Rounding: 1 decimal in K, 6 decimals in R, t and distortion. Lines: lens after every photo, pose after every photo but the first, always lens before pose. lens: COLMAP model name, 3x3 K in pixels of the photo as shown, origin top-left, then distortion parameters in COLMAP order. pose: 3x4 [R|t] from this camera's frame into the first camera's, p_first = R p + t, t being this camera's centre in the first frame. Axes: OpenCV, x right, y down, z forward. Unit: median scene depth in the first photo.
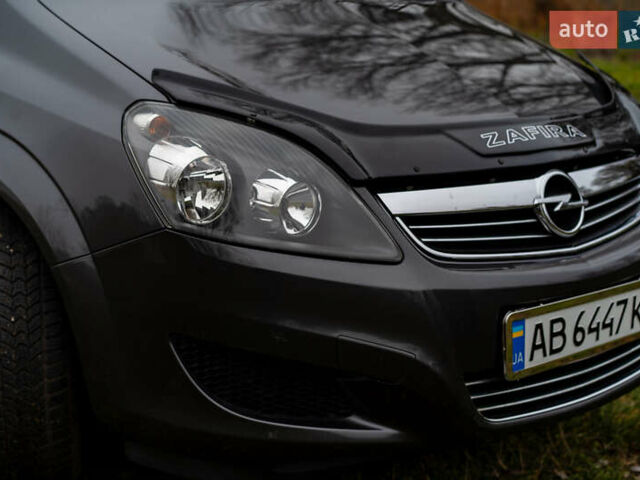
lens RADIAL K [[1076.6, 0, 320.0], [0, 1076.6, 240.0], [0, 0, 1]] dist [0.011340, 0.040755]
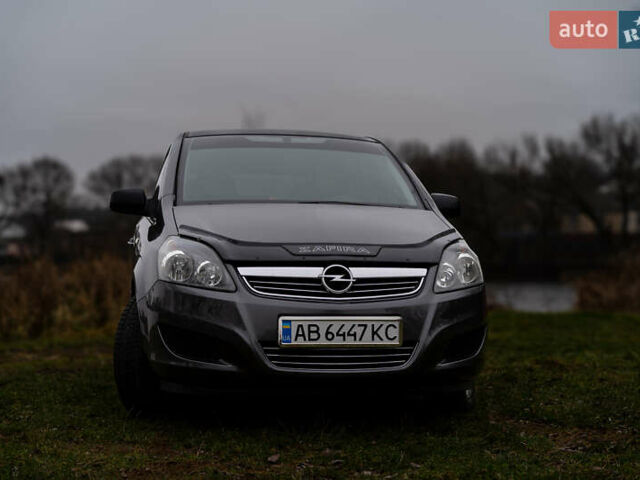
lens RADIAL K [[1076.6, 0, 320.0], [0, 1076.6, 240.0], [0, 0, 1]] dist [0.011340, 0.040755]
pose [[0.853622, -0.044043, -0.519027, 1.394949], [-0.098992, 0.964543, -0.244656, 0.447230], [0.511399, 0.260224, 0.818996, -0.856446]]
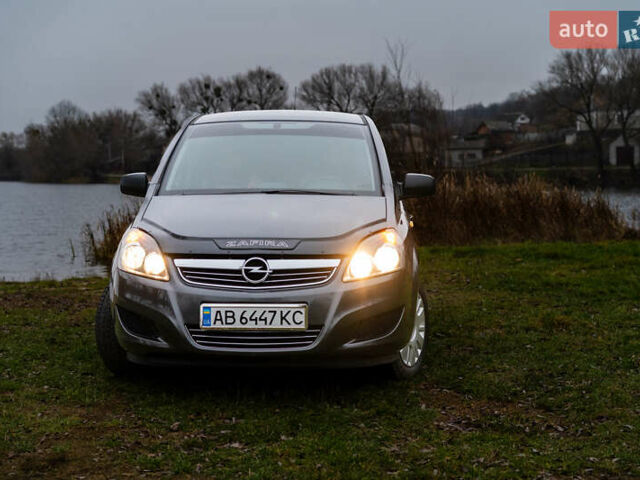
lens RADIAL K [[1076.6, 0, 320.0], [0, 1076.6, 240.0], [0, 0, 1]] dist [0.011340, 0.040755]
pose [[0.736259, 0.003959, -0.676688, 2.144010], [-0.132562, 0.981452, -0.138490, 0.236827], [0.663589, 0.191667, 0.723128, -0.767863]]
